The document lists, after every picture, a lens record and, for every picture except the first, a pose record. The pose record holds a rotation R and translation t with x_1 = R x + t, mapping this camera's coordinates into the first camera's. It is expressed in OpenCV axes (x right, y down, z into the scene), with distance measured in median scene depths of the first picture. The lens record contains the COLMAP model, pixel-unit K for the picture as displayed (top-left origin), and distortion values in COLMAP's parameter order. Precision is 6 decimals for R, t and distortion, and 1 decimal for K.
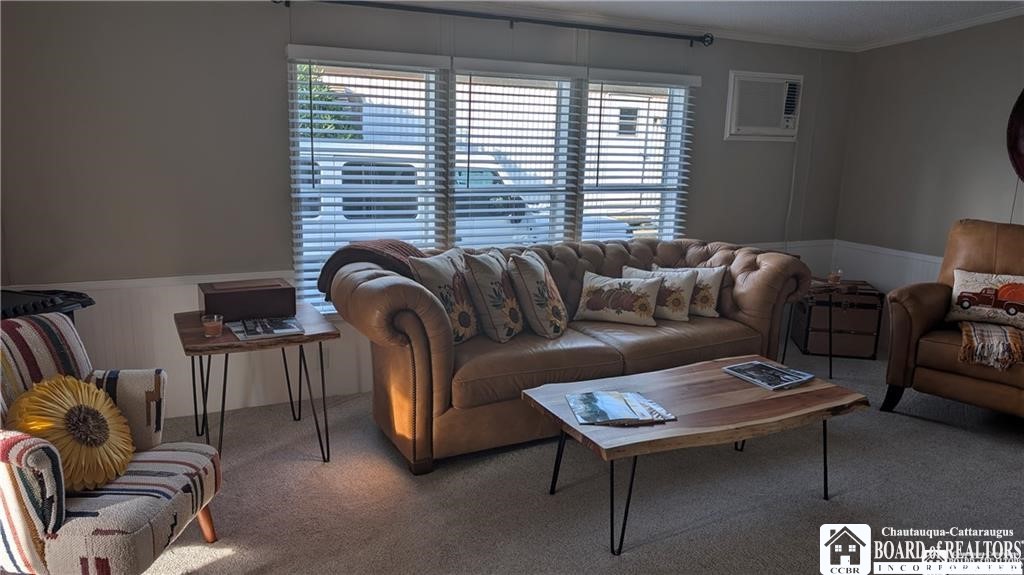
lens RADIAL K [[765.4, 0, 512.0], [0, 765.4, 287.5], [0, 0, 1]] dist [0.096528, -0.140203]
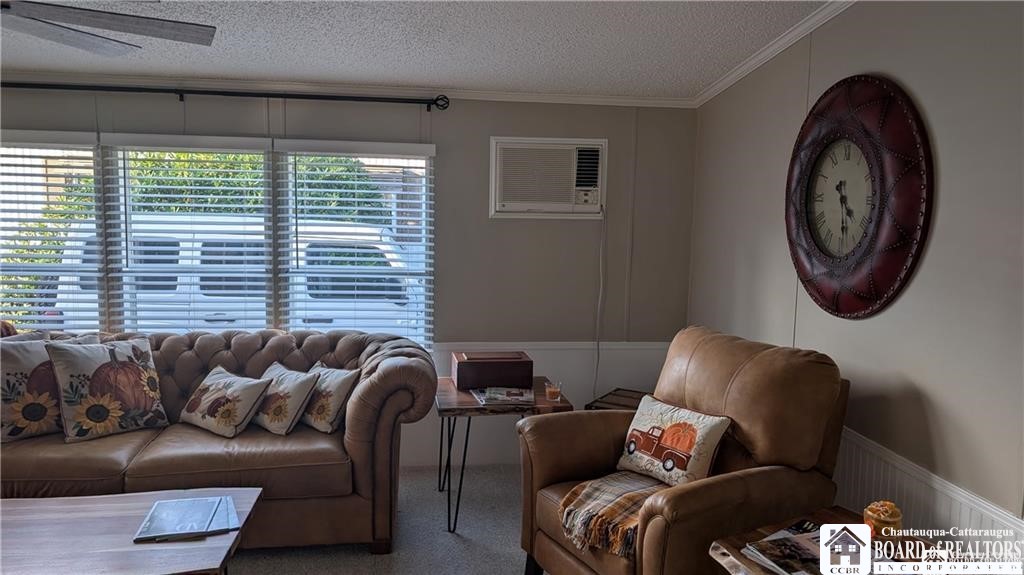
lens RADIAL K [[725.1, 0, 512.0], [0, 725.1, 287.5], [0, 0, 1]] dist [0.033093, 0.001924]
pose [[0.932895, 0.023125, -0.359407, 0.585165], [-0.061054, 0.993647, -0.094541, -0.042341], [0.354937, 0.110140, 0.928380, 0.285491]]
